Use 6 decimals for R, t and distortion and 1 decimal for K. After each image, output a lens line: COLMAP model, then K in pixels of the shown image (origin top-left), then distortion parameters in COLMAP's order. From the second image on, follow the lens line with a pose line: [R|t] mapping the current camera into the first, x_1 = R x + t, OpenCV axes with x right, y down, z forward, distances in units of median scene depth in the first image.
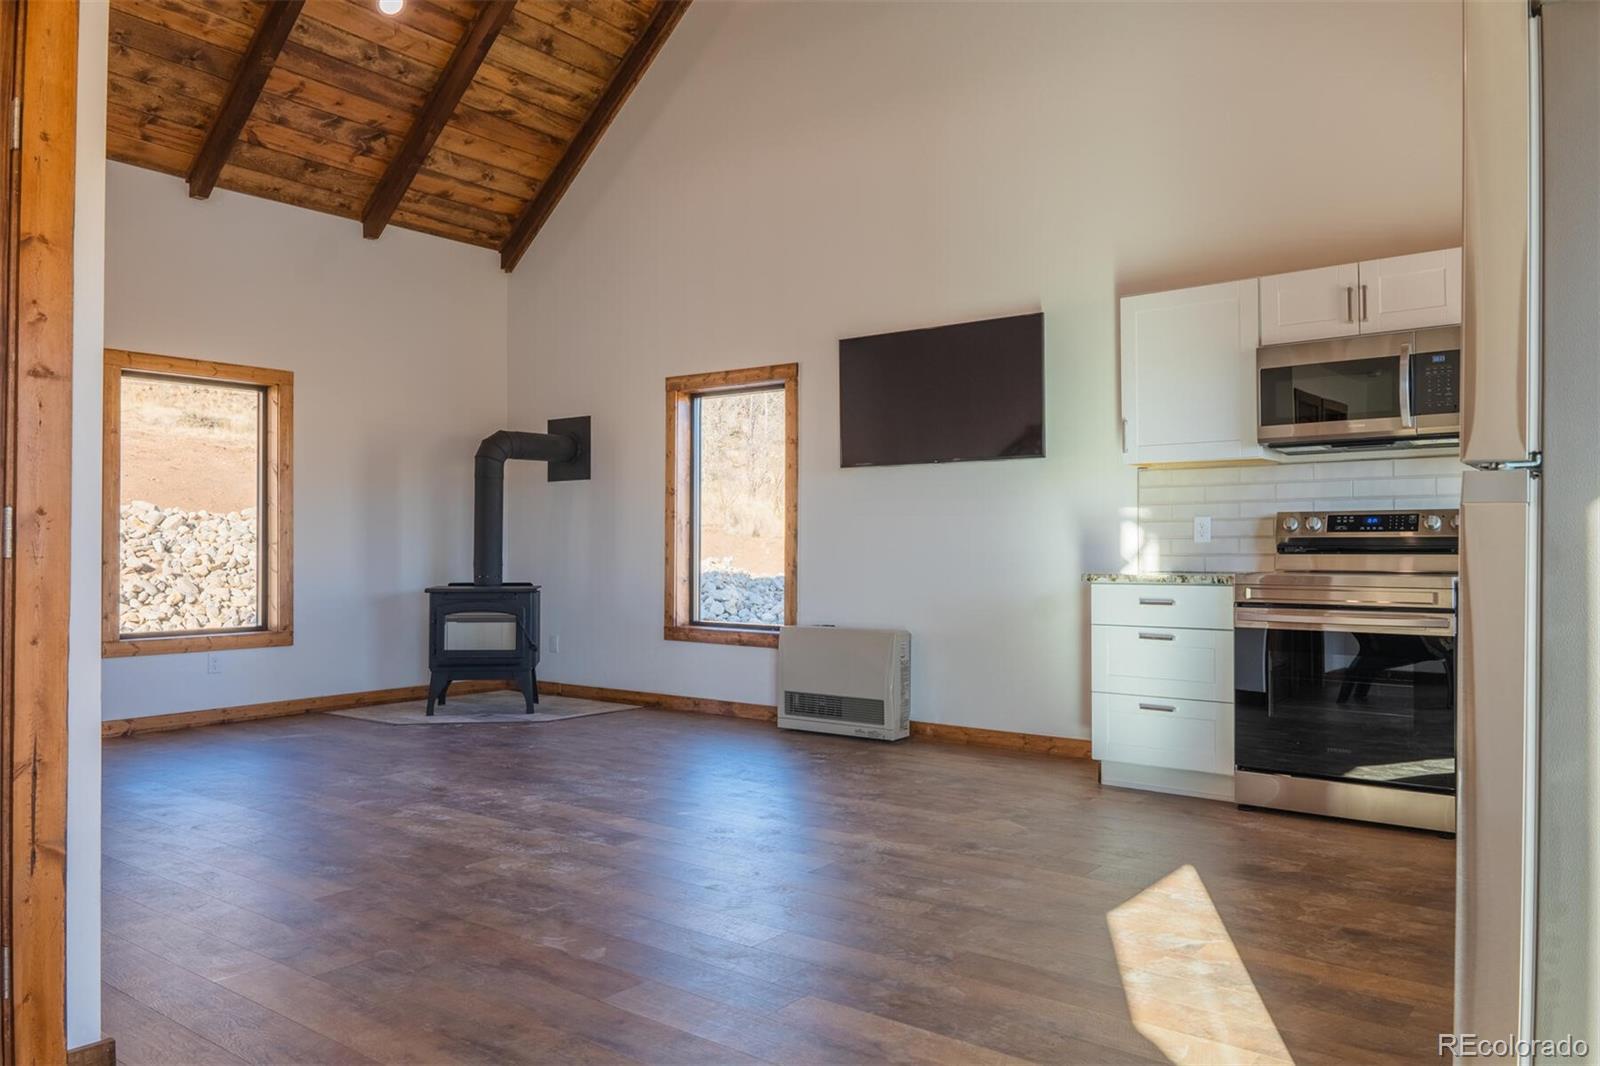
lens RADIAL K [[1136.1, 0, 793.1], [0, 1136.1, 536.2], [0, 0, 1]] dist [0.013628, -0.006673]
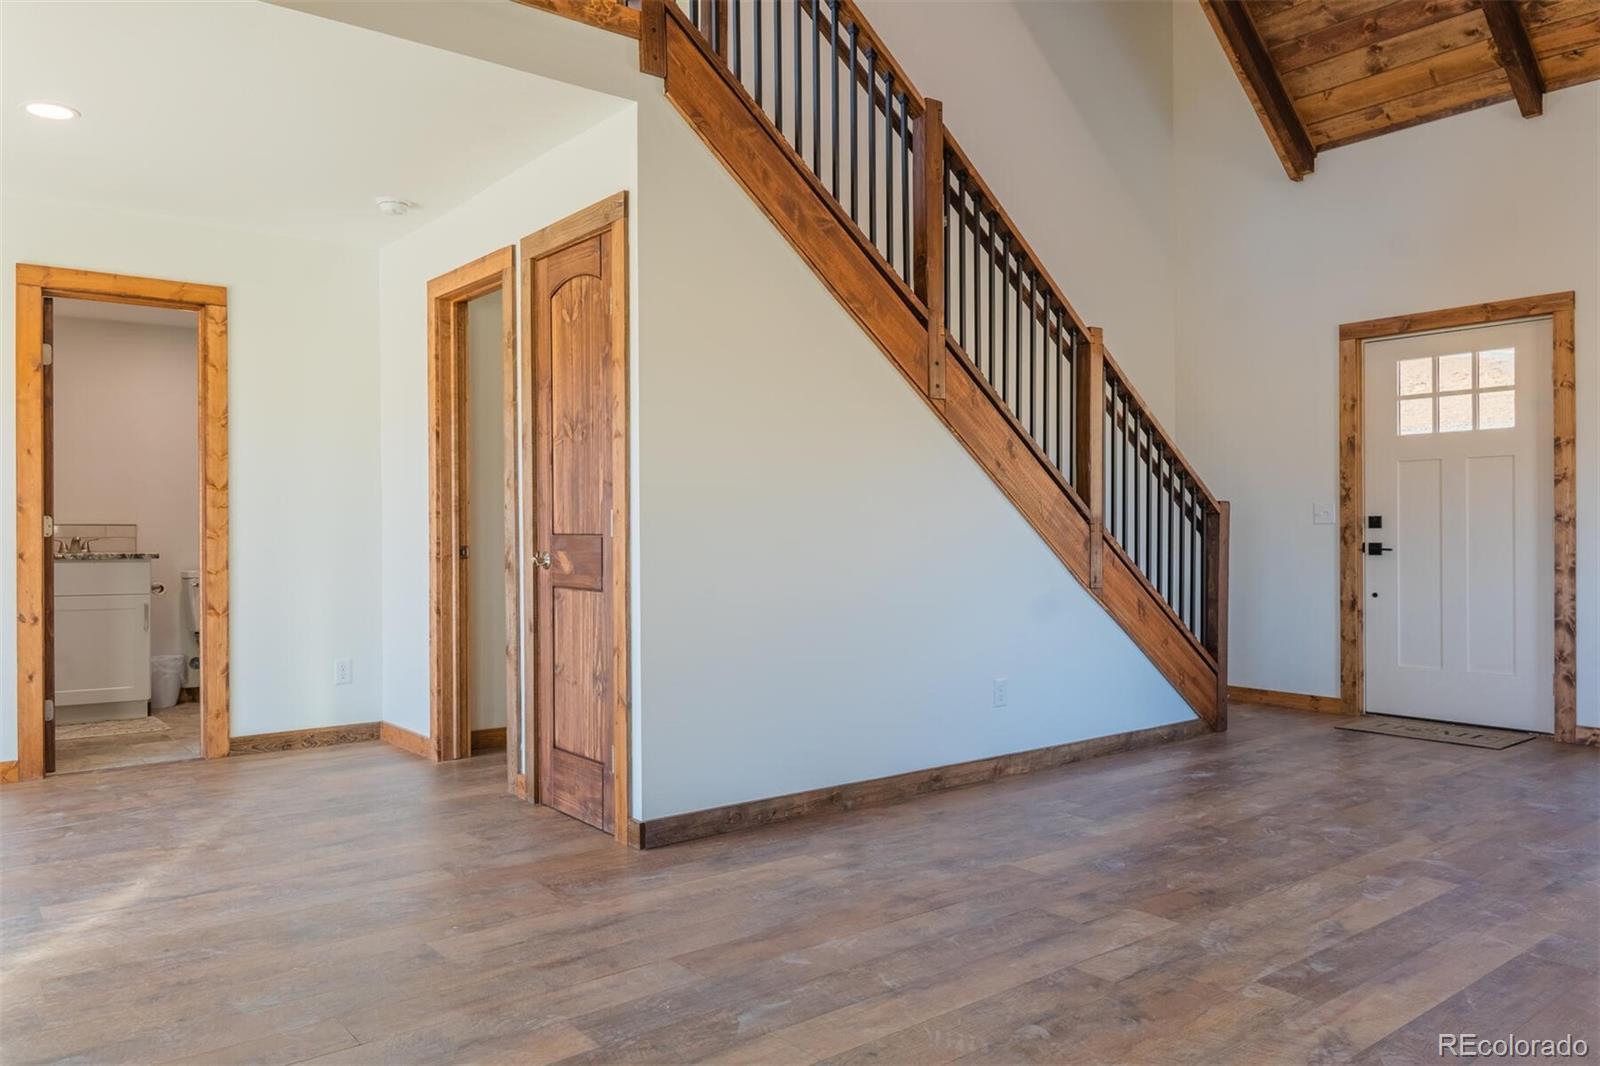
lens RADIAL K [[1136.1, 0, 813.7], [0, 1136.1, 531.6], [0, 0, 1]] dist [0.013628, -0.006673]
pose [[-0.238567, -0.003055, -0.971121, 0.690278], [0.013872, 0.999882, -0.006553, 0.018792], [0.971027, -0.015035, -0.238497, 1.168449]]
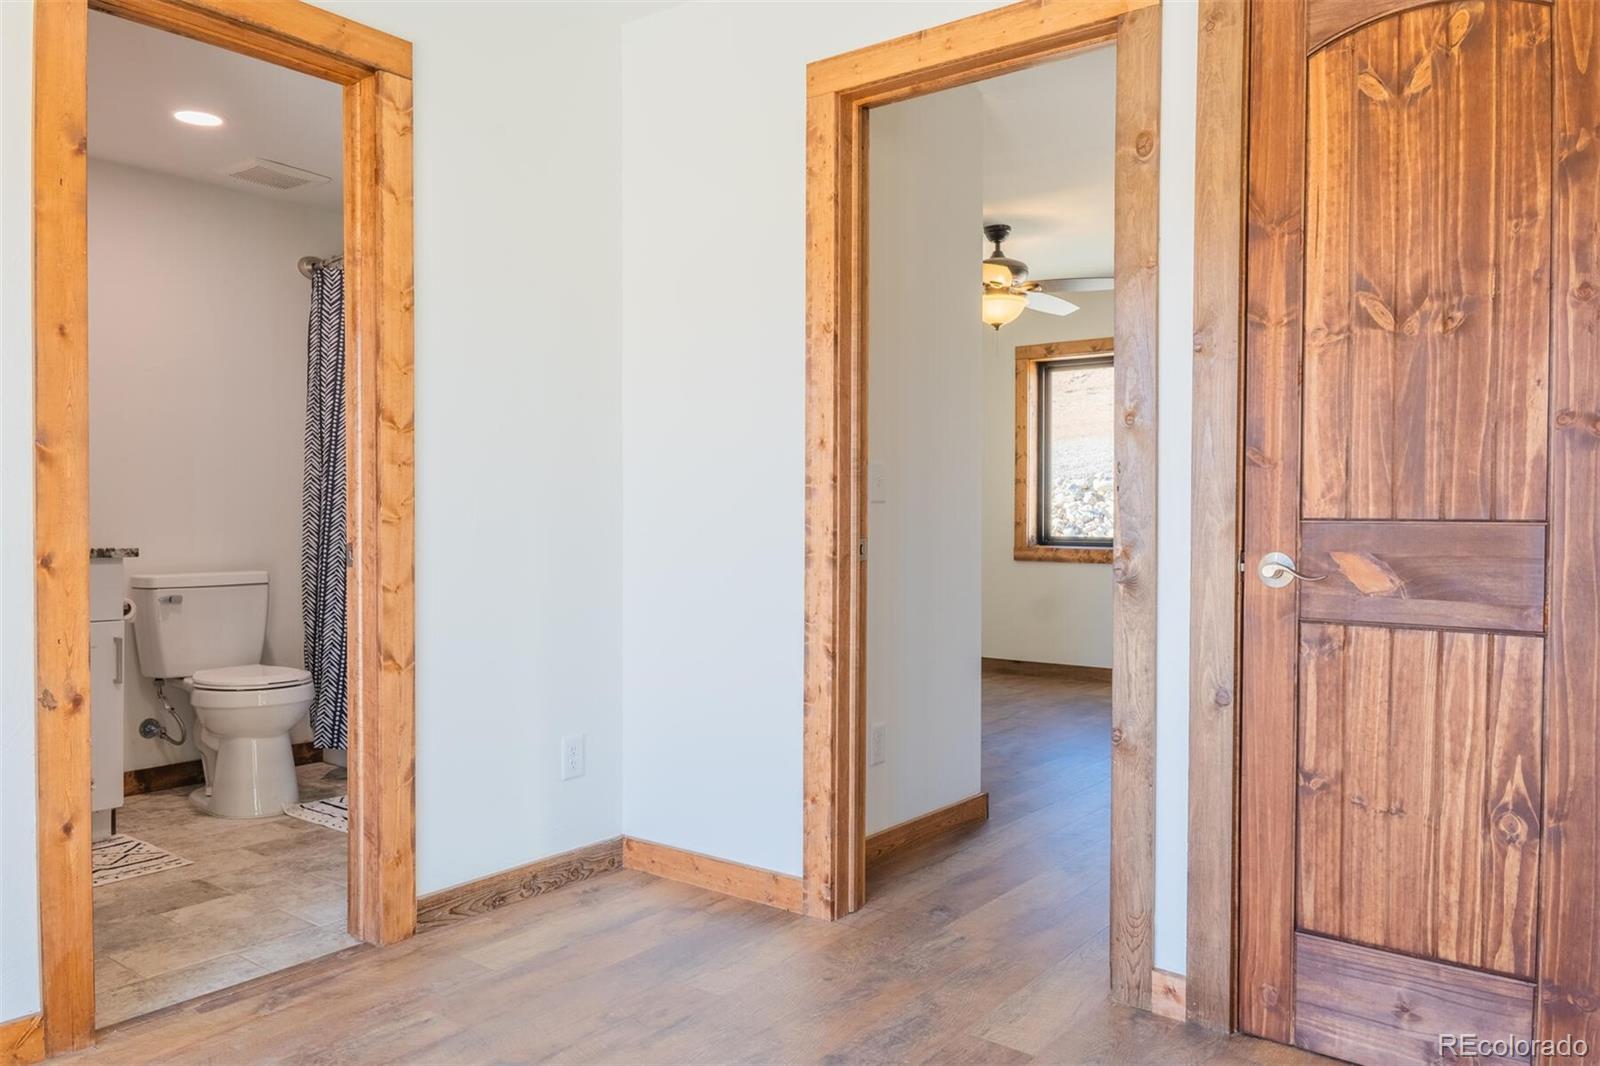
lens RADIAL K [[1136.1, 0, 808.0], [0, 1136.1, 533.7], [0, 0, 1]] dist [0.013628, -0.006673]
pose [[-0.003655, 0.012599, -0.999914, 0.158974], [0.009551, 0.999875, 0.012564, 0.005761], [0.999948, -0.009504, -0.003775, 0.257695]]
